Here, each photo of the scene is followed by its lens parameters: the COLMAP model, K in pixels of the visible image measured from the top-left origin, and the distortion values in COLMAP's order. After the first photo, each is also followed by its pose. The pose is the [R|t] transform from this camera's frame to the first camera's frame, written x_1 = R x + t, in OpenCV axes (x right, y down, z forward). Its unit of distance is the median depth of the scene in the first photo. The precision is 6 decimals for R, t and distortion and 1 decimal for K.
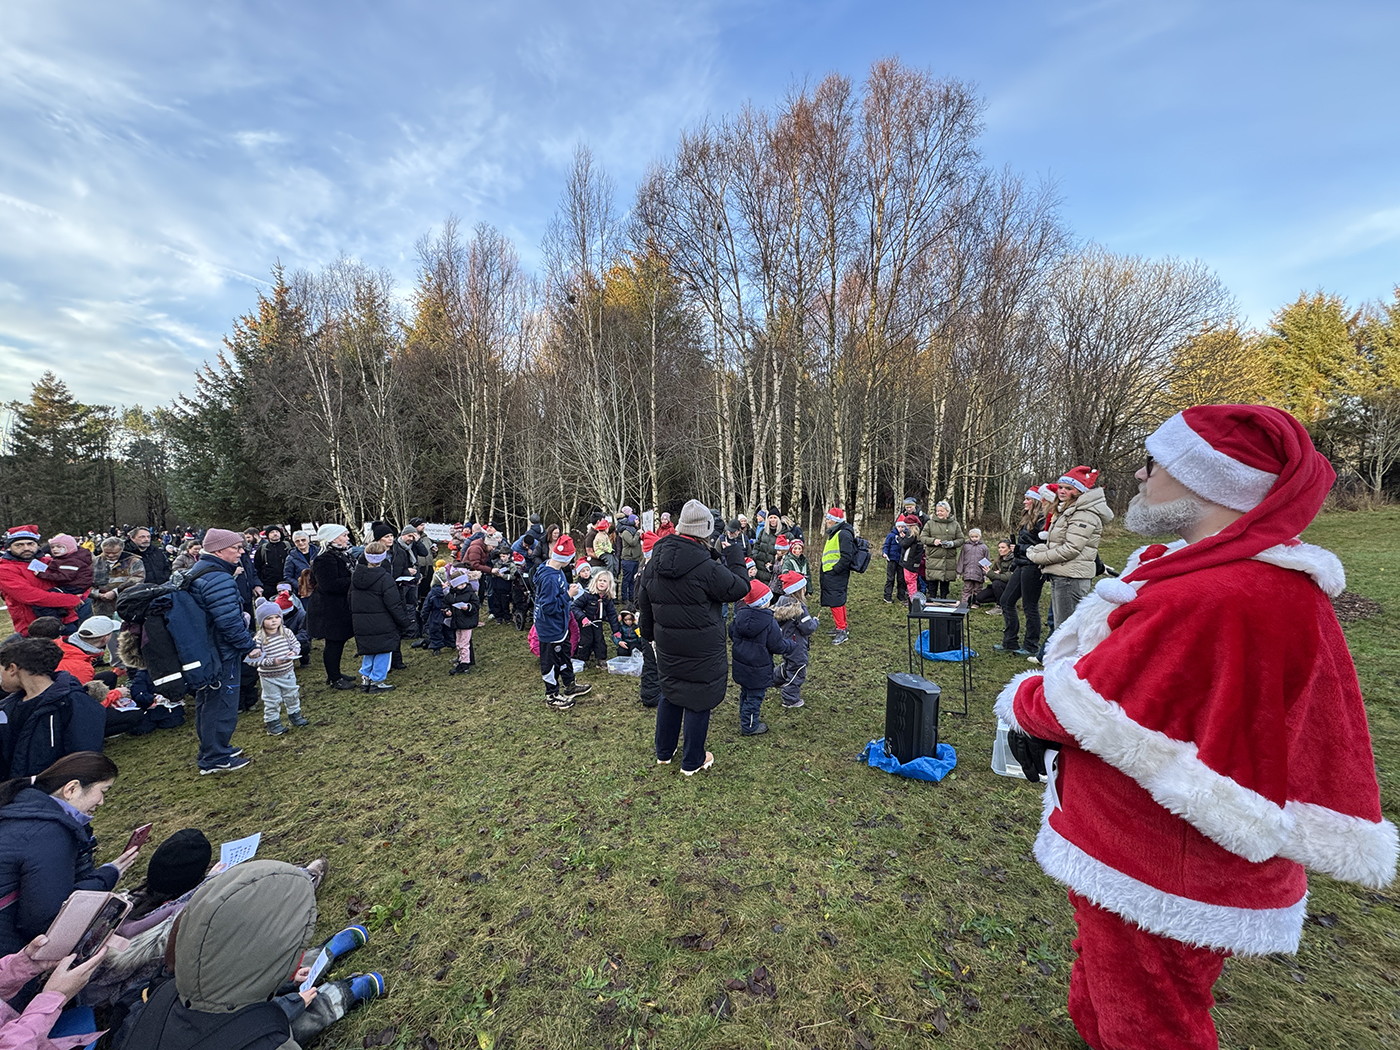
lens RADIAL K [[551.1, 0, 700.0], [0, 551.1, 524.1], [0, 0, 1]] dist [-0.001966, 0.000184]
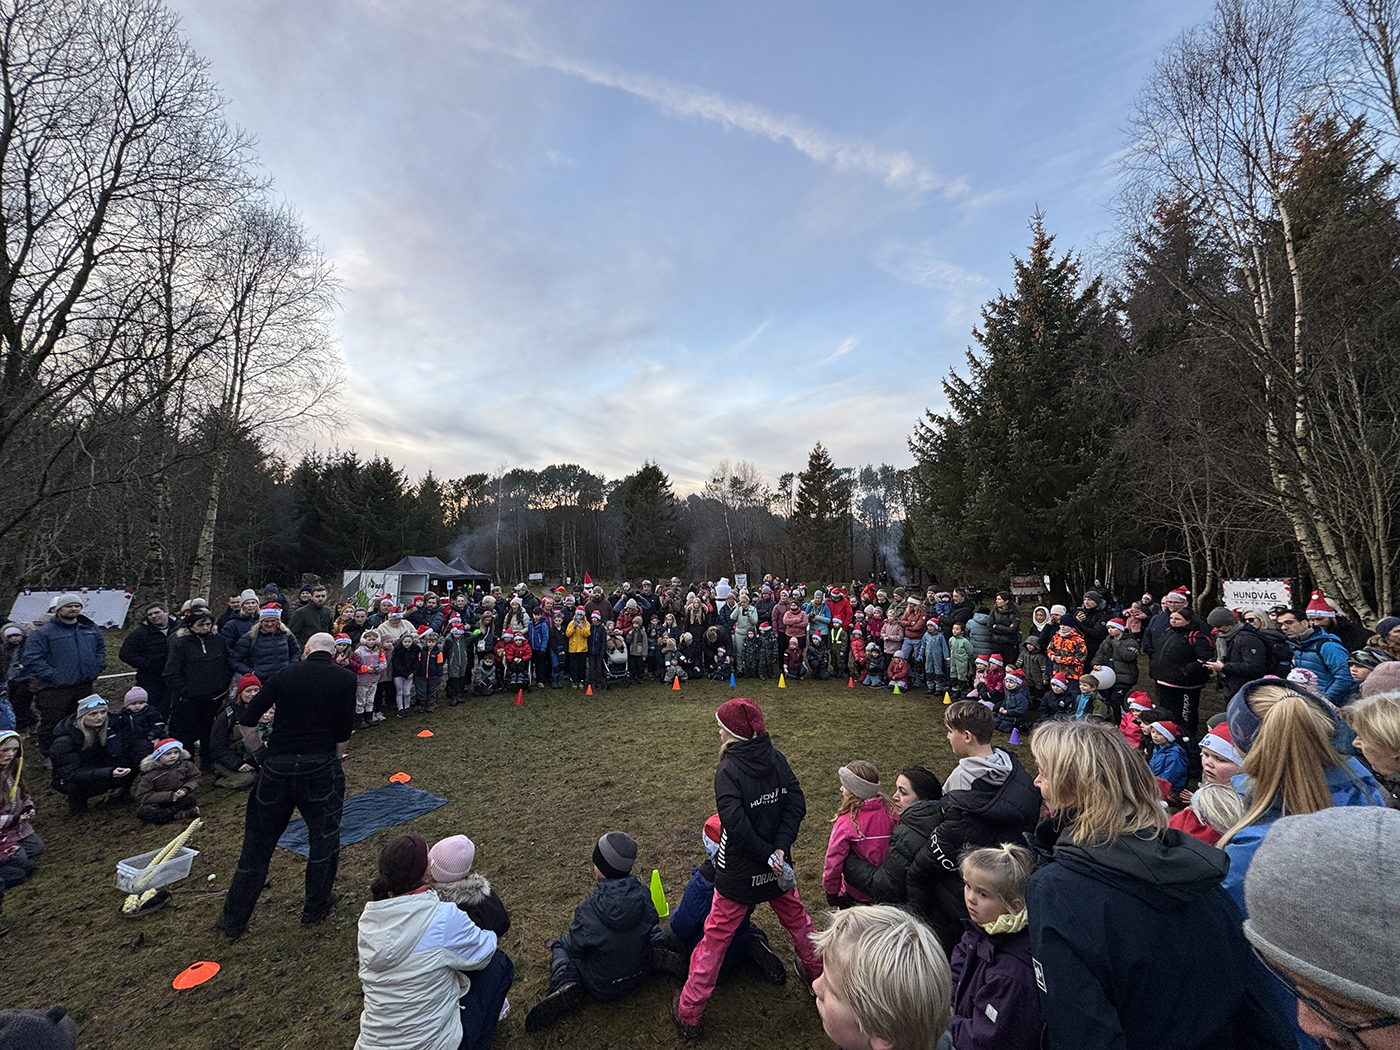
lens RADIAL K [[551.1, 0, 699.9], [0, 551.1, 525.5], [0, 0, 1]] dist [-0.001966, 0.000184]
pose [[0.476024, -0.038308, -0.878597, -0.638090], [-0.041636, 0.996949, -0.066027, 0.001602], [0.878446, 0.068012, 0.472977, 0.534706]]
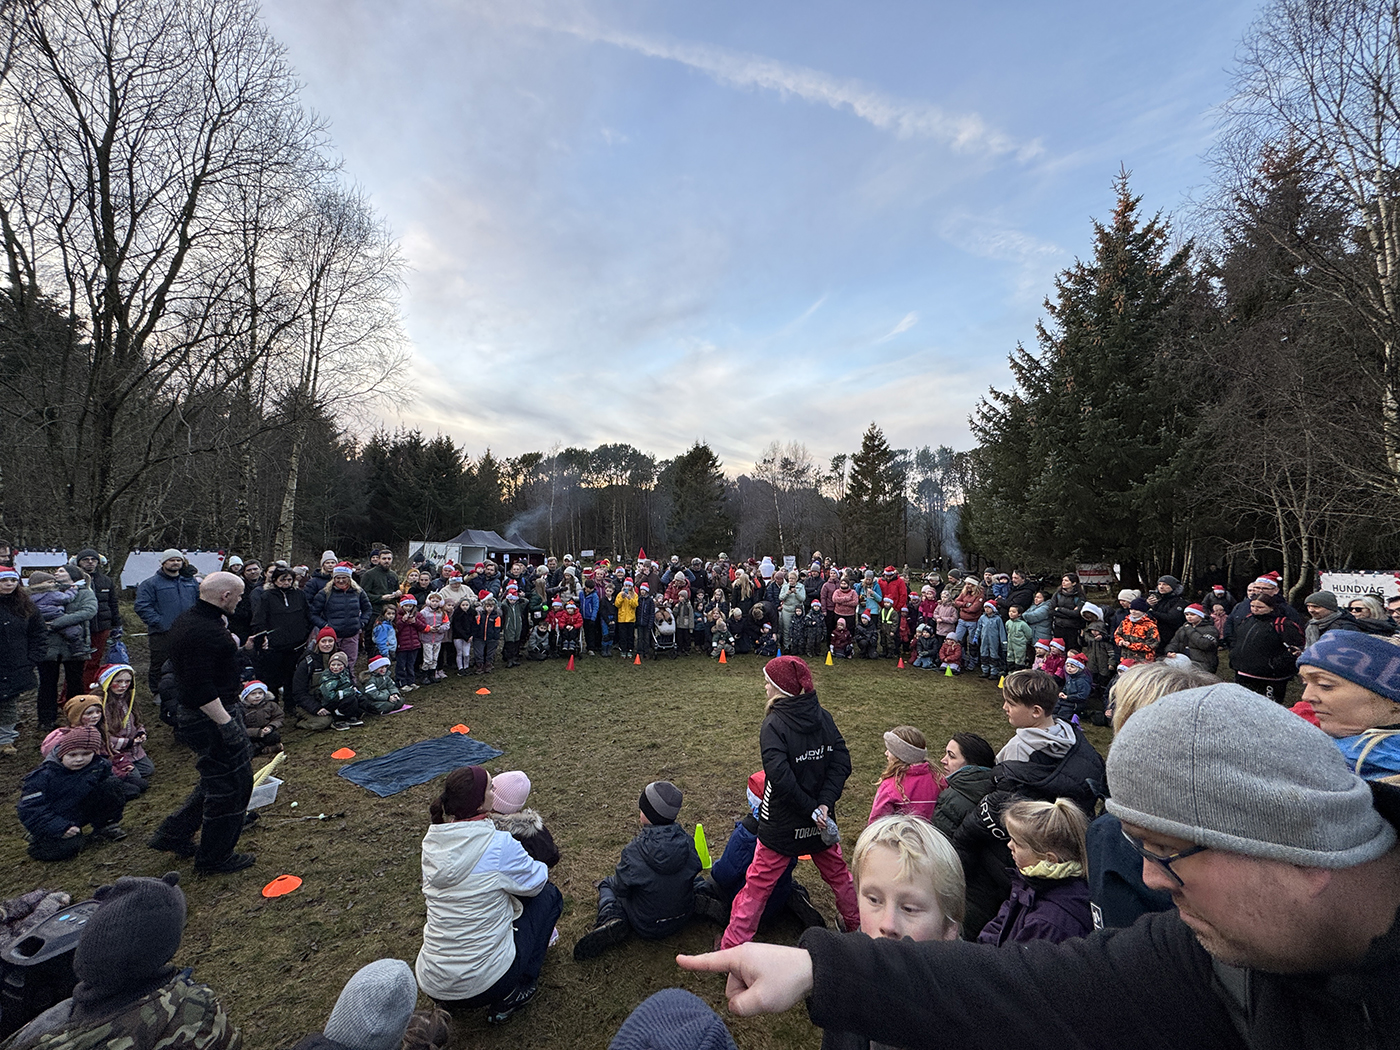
lens RADIAL K [[551.1, 0, 700.6], [0, 551.1, 525.1], [0, 0, 1]] dist [-0.001966, 0.000184]
pose [[0.397709, -0.000816, -0.917511, -0.638451], [-0.063892, 0.997547, -0.028582, 0.008522], [0.915284, 0.069989, 0.396682, 0.535190]]
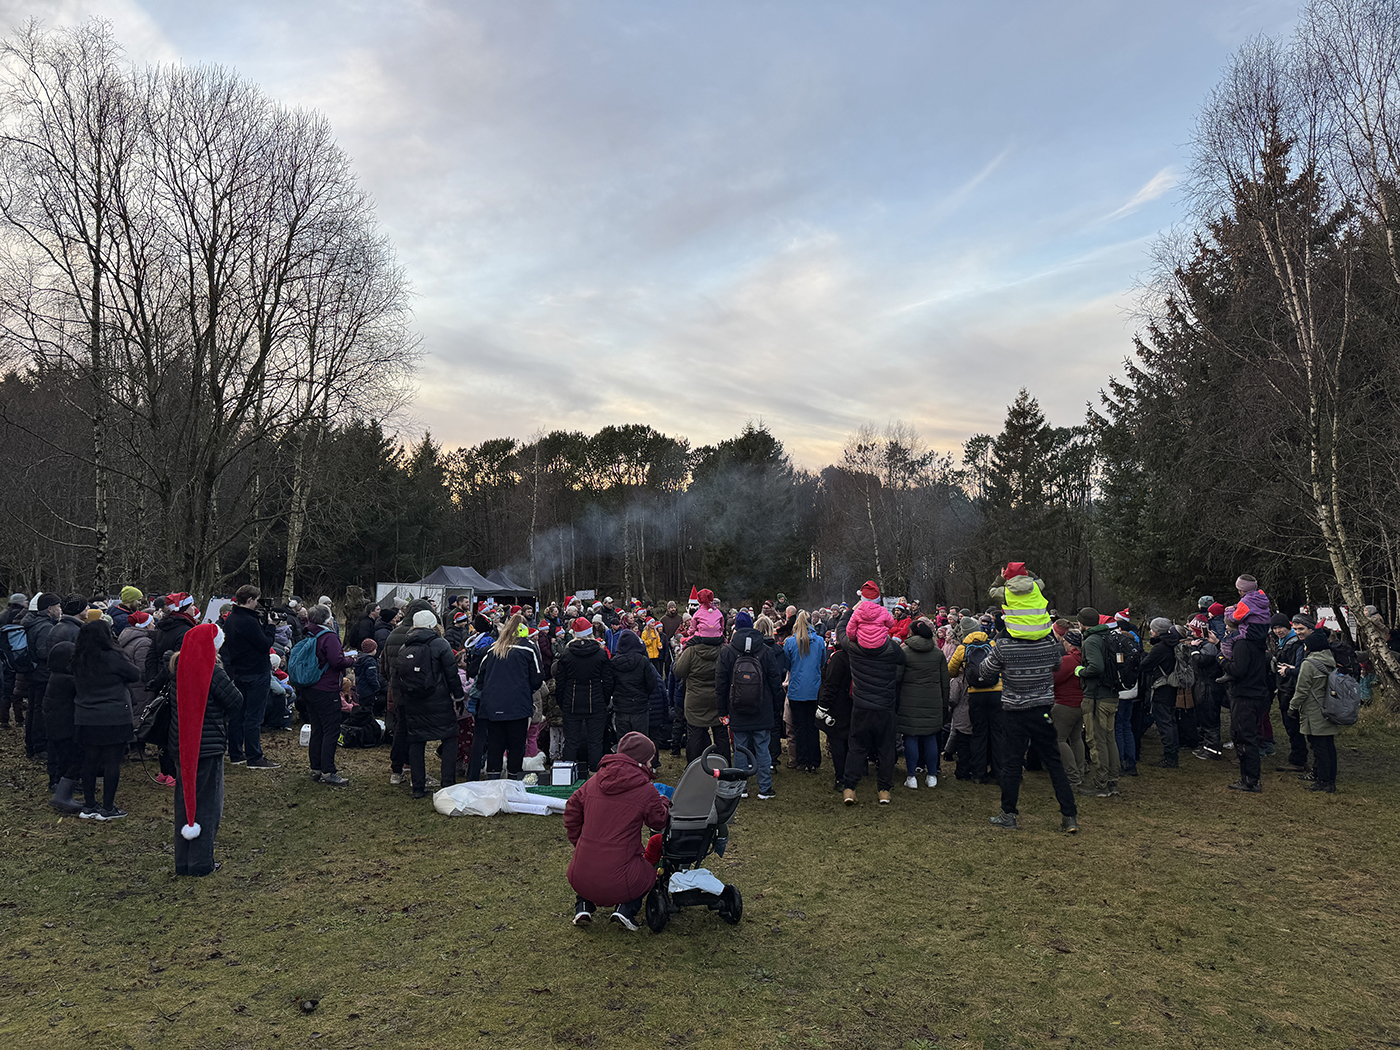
lens RADIAL K [[969.3, 0, 710.5], [0, 969.3, 519.8], [0, 0, 1]] dist [0.068512, -0.070504]
pose [[0.338180, -0.028383, -0.940653, -0.142643], [-0.055005, 0.997240, -0.049865, -0.008183], [0.939473, 0.068604, 0.335686, 0.384249]]
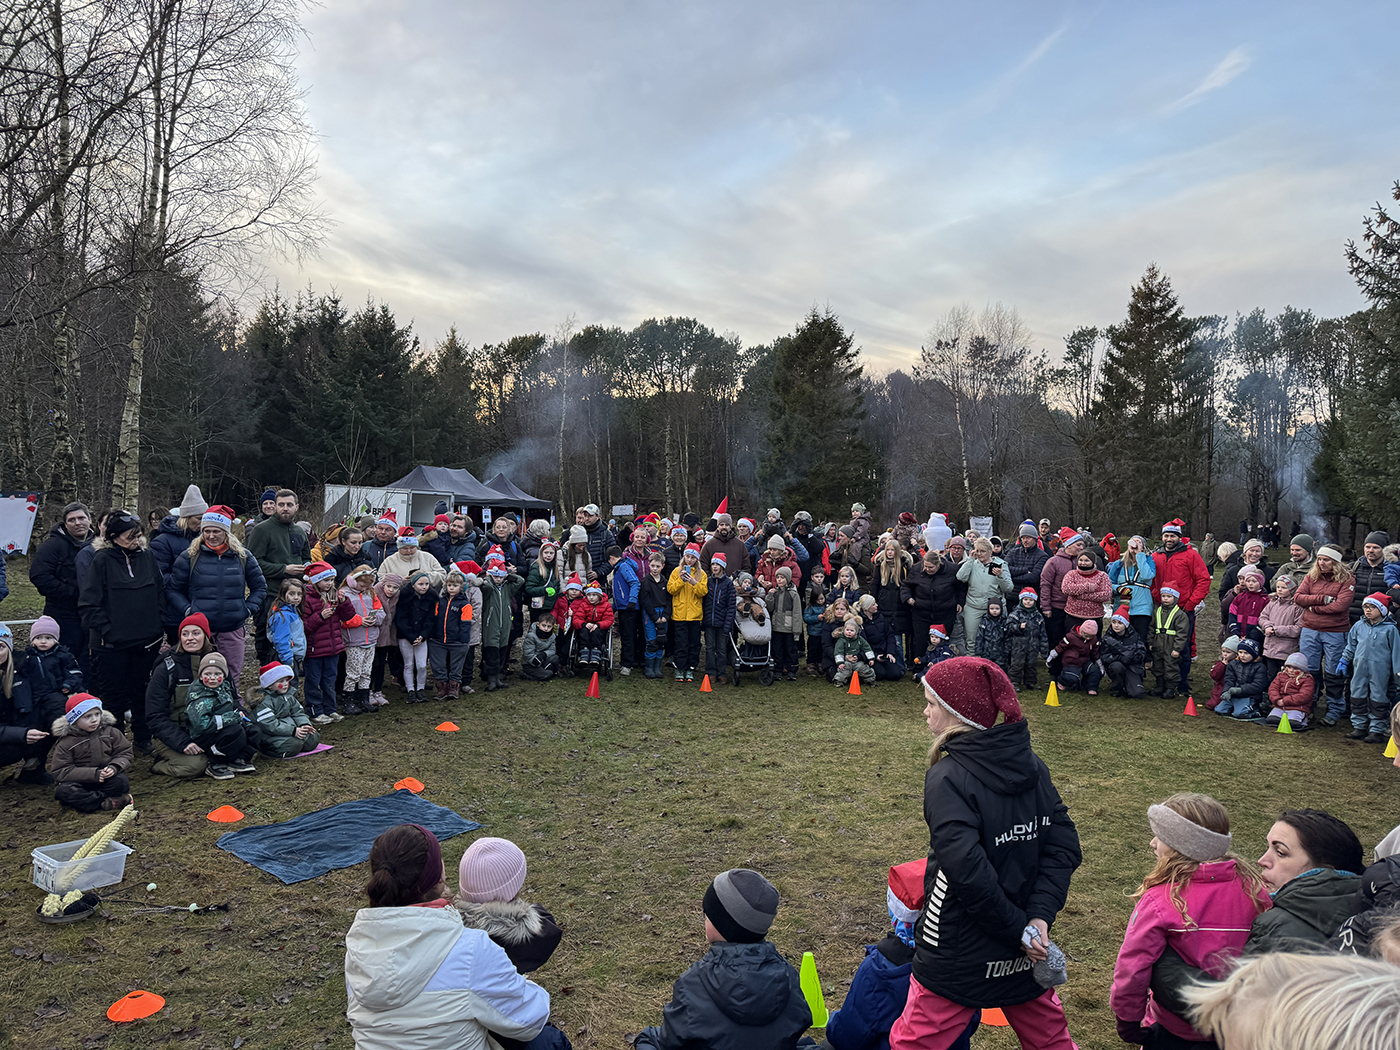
lens RADIAL K [[969.3, 0, 704.1], [0, 969.3, 527.2], [0, 0, 1]] dist [0.068512, -0.070504]
pose [[0.286296, 0.062615, -0.956093, -0.638436], [-0.067649, 0.996693, 0.045017, 0.014963], [0.955750, 0.051790, 0.289585, 0.537126]]
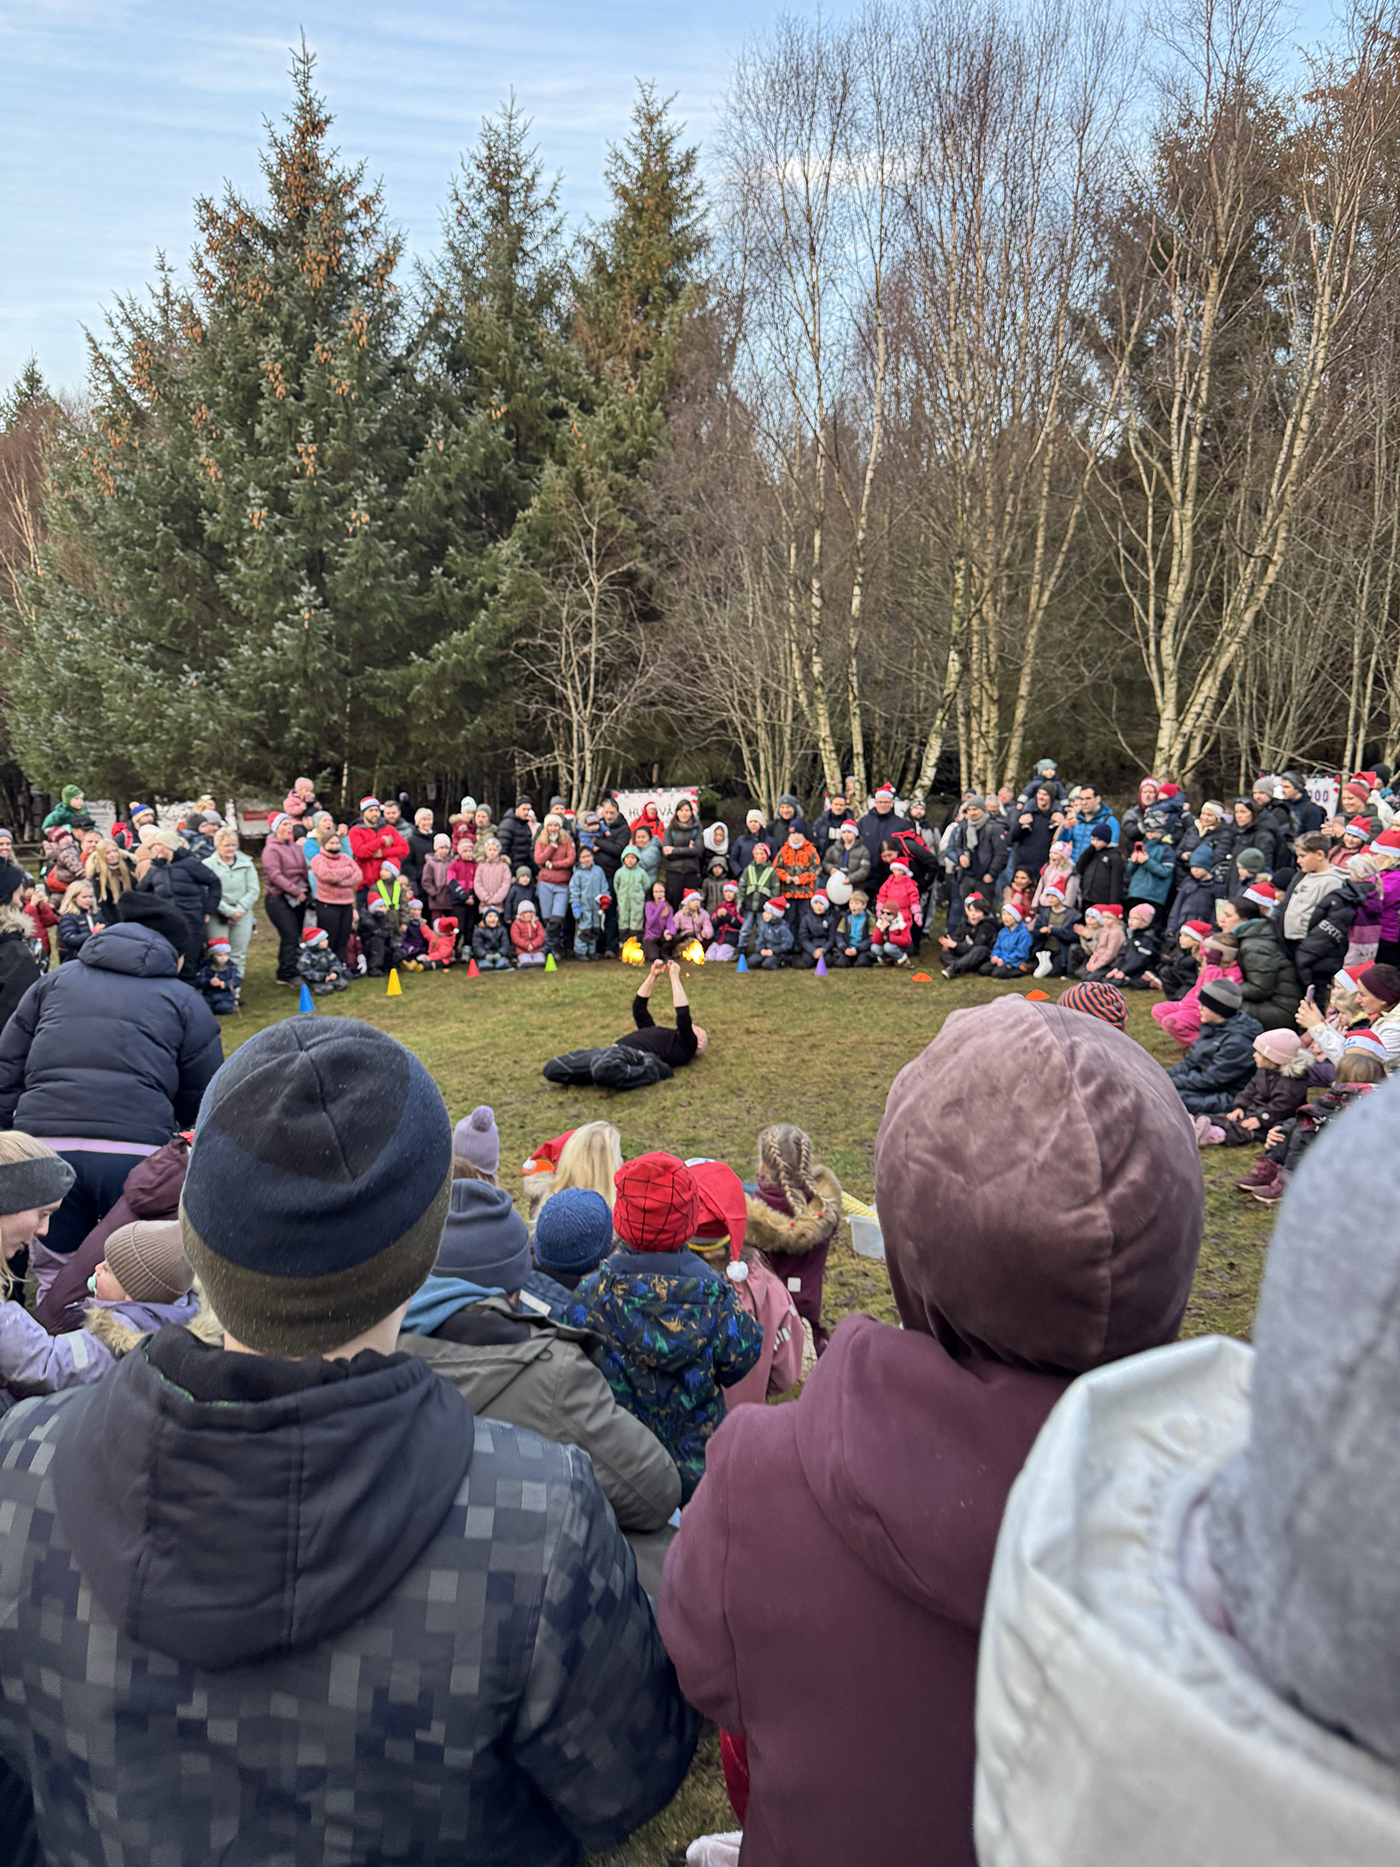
lens RADIAL K [[1292.6, 0, 700.0], [0, 1292.6, 930.7], [0, 0, 1]] dist [0.068512, -0.070504]
pose [[0.999418, 0.003181, 0.033953, -0.956378], [-0.005893, 0.996772, 0.080069, 0.033325], [-0.033589, -0.080222, 0.996211, 0.206283]]
